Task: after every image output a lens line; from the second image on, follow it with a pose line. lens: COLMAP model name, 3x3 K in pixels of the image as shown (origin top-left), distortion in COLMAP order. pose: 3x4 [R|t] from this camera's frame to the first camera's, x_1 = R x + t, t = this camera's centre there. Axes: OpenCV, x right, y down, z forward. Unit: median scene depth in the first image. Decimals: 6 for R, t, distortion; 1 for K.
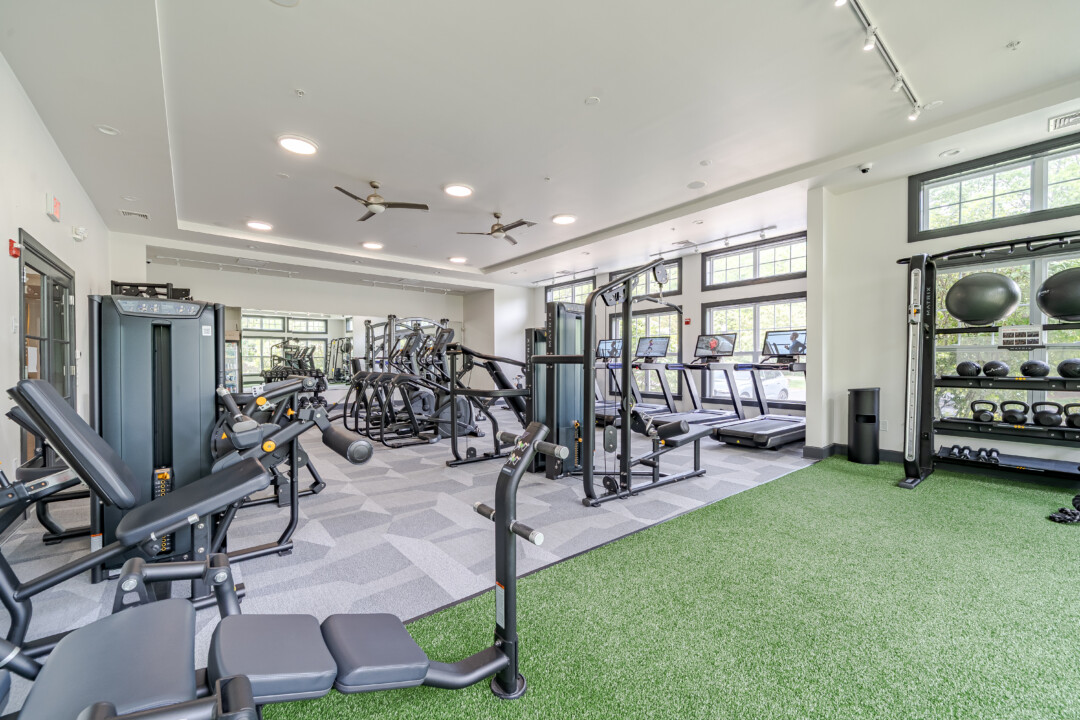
lens RADIAL K [[430.7, 0, 563.5], [0, 430.7, 365.7], [0, 0, 1]] dist [0.000688, -0.000492]
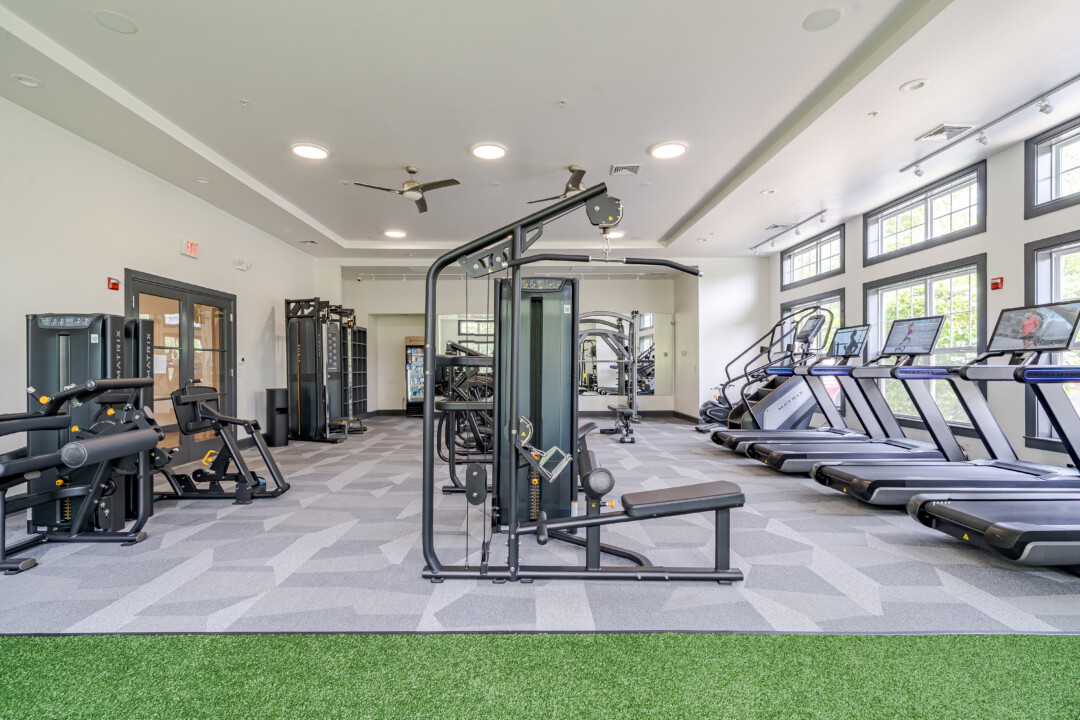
lens RADIAL K [[528.7, 0, 535.9], [0, 528.7, 368.9], [0, 0, 1]] dist [-0.000227, -0.000654]
pose [[0.769138, 0.000805, -0.639082, 0.311214], [-0.003147, 0.999992, -0.002527, 0.000638], [0.639074, 0.003955, 0.769135, 0.205938]]
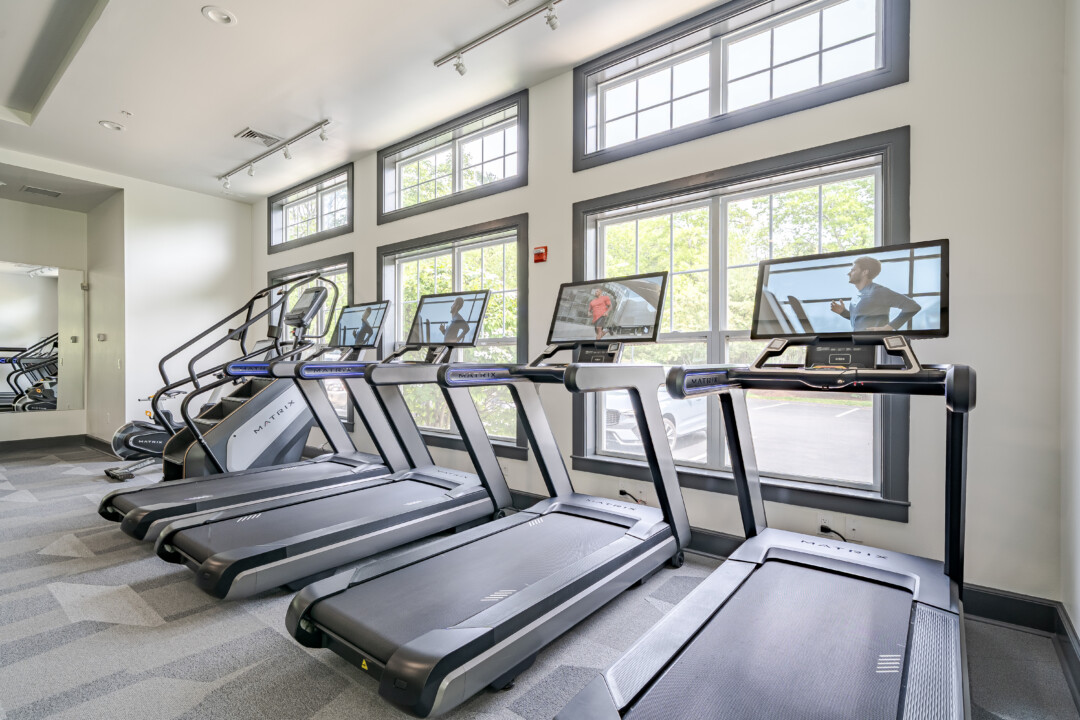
lens RADIAL K [[528.7, 0, 543.9], [0, 528.7, 365.8], [0, 0, 1]] dist [-0.000227, -0.000654]
pose [[0.981990, 0.002601, 0.188917, 0.234602], [-0.002843, 0.999995, 0.001006, -0.004949], [-0.188914, -0.001525, 0.981993, 0.624458]]
